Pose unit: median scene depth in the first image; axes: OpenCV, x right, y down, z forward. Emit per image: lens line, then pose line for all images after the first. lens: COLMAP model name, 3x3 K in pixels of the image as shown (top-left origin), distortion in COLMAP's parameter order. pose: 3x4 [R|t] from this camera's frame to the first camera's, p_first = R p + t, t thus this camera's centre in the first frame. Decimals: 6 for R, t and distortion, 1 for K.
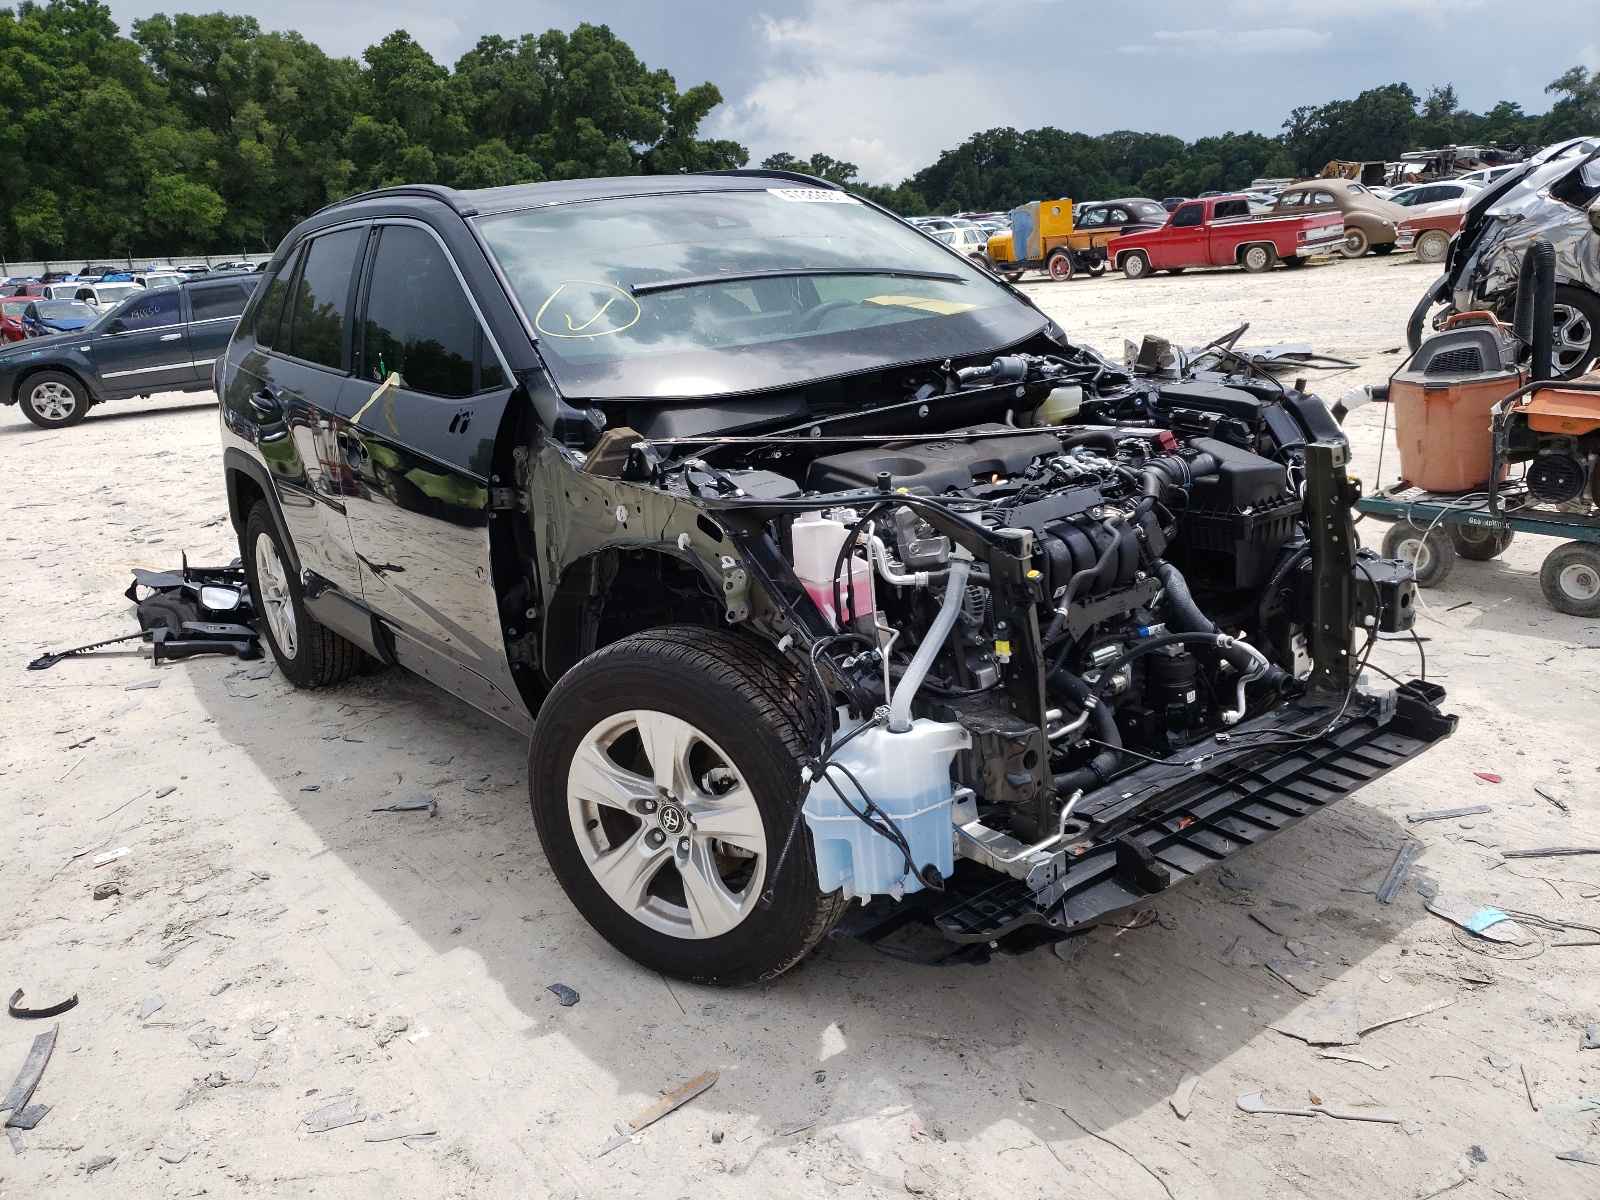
lens RADIAL K [[1225.6, 0, 796.0], [0, 1225.6, 598.8], [0, 0, 1]] dist [0.030723, -0.012178]
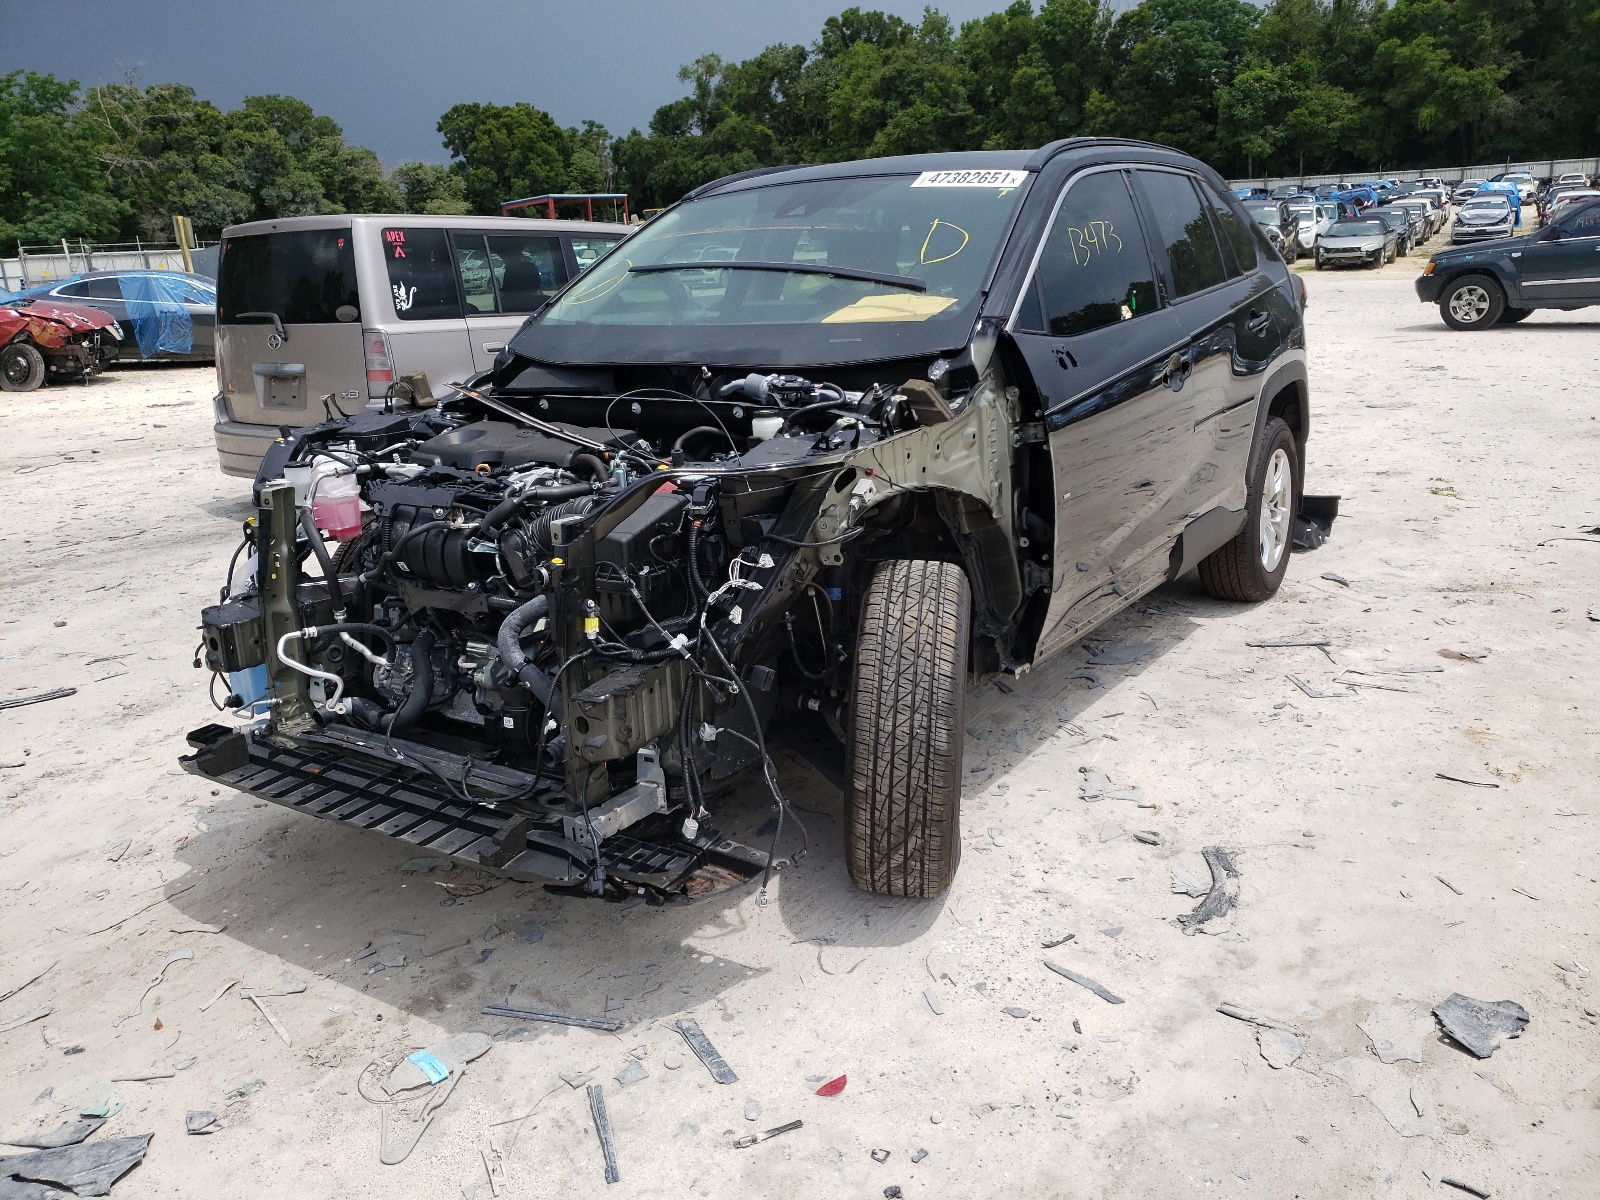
lens RADIAL K [[1227.0, 0, 811.7], [0, 1227.0, 584.7], [0, 0, 1]] dist [0.035488, -0.035378]
pose [[0.342728, 0.308447, -0.887354, 0.197670], [-0.239139, 0.942091, 0.235110, -0.050941], [0.908488, 0.131622, 0.396643, 0.125419]]
